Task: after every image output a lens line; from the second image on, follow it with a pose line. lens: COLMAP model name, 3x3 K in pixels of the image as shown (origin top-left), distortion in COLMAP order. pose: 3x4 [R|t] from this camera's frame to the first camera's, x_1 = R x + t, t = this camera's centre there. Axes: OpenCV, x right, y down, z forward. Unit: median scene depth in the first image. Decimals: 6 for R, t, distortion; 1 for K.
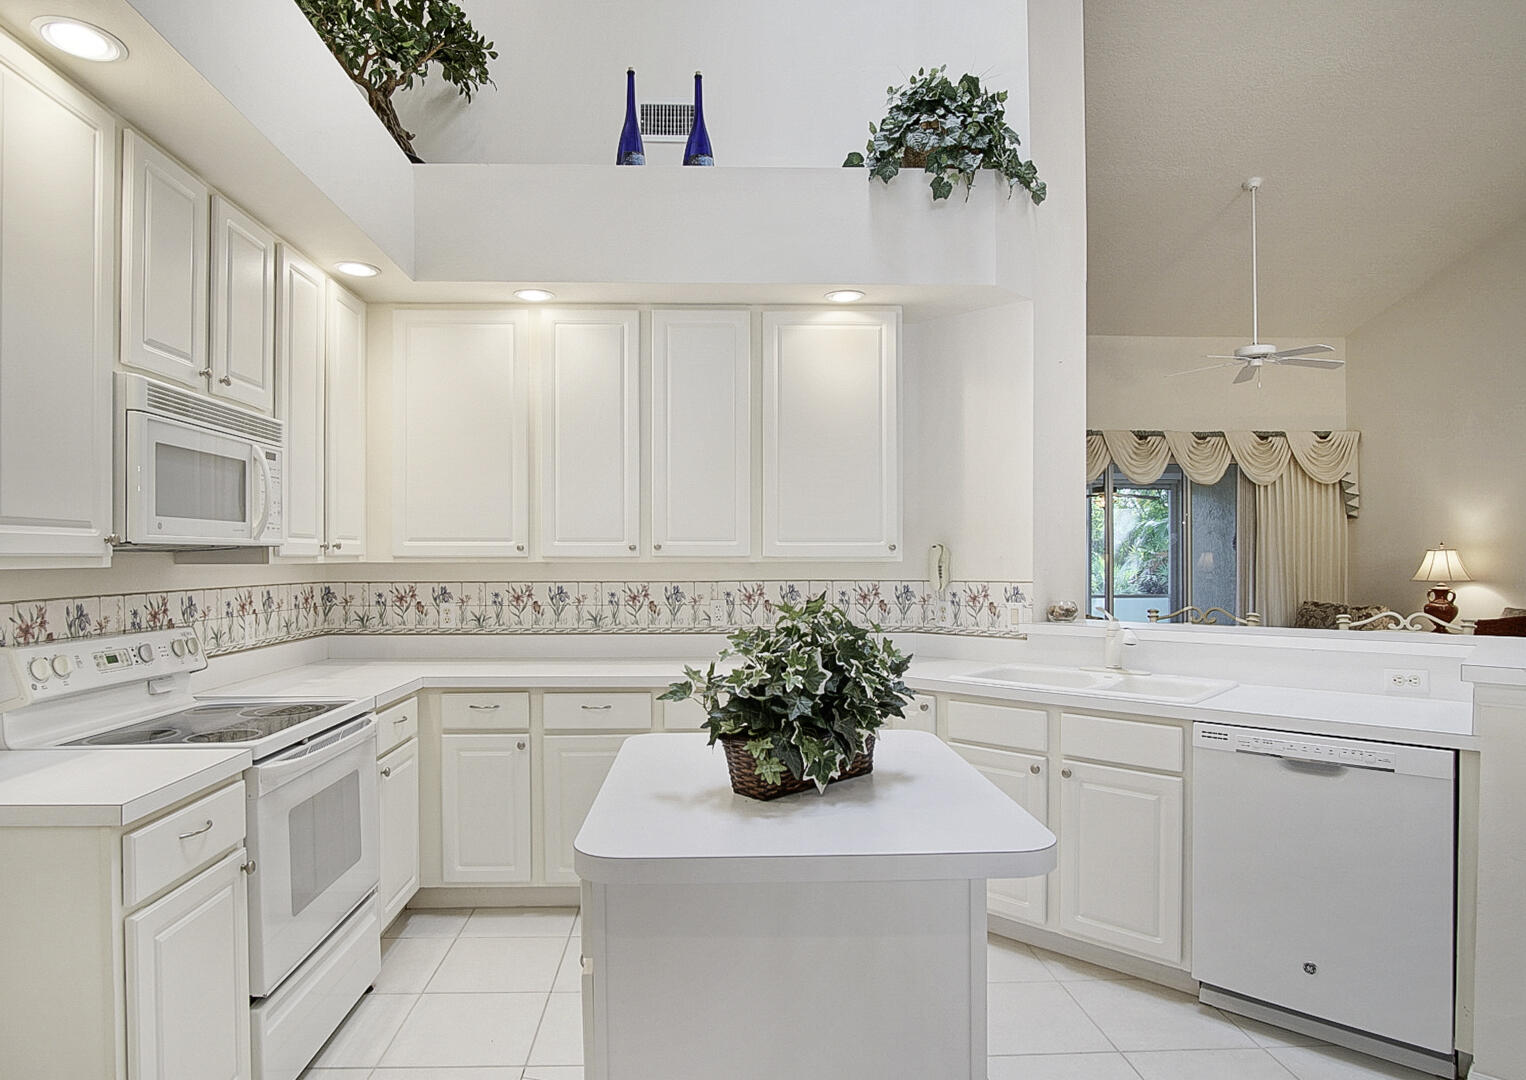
lens RADIAL K [[868.1, 0, 757.2], [0, 868.1, 552.7], [0, 0, 1]] dist [0.000682, -0.000193]
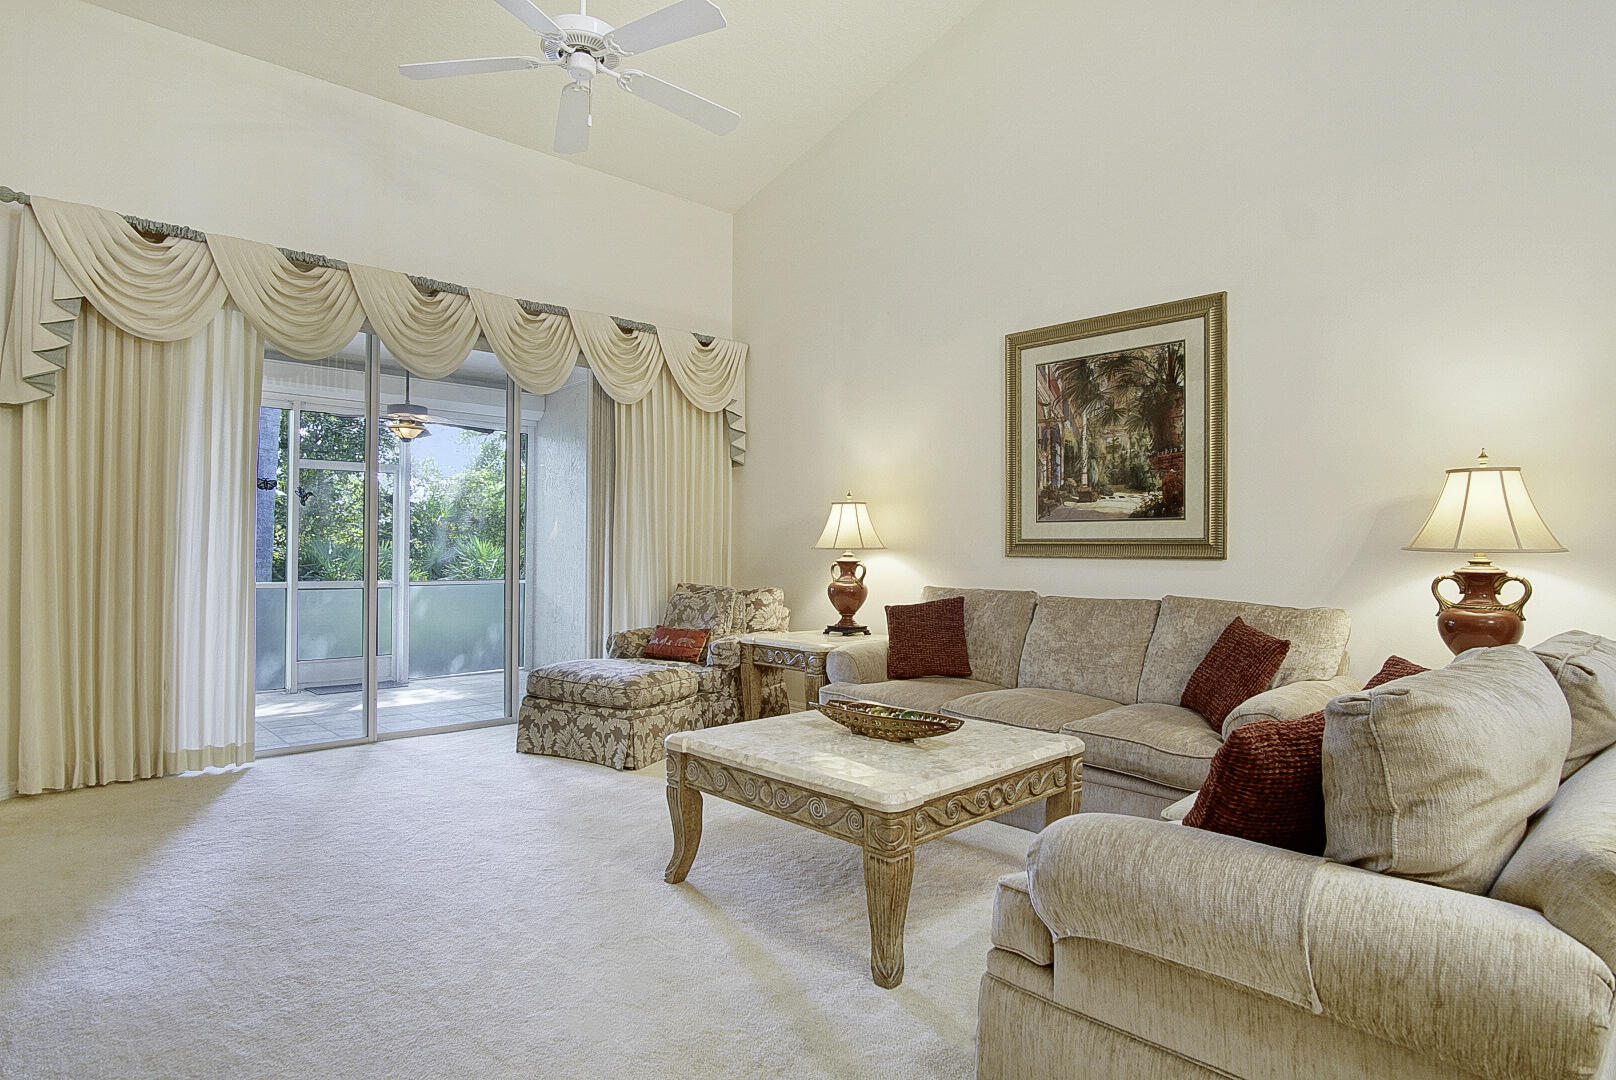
lens RADIAL K [[854.7, 0, 808.0], [0, 854.7, 540.0], [0, 0, 1]] dist [-0.049750, 0.013828]
pose [[0.765272, 0.010456, 0.643622, 0.283500], [-0.008527, 0.999945, -0.006106, 0.025560], [-0.643651, -0.000815, 0.765319, 0.433005]]
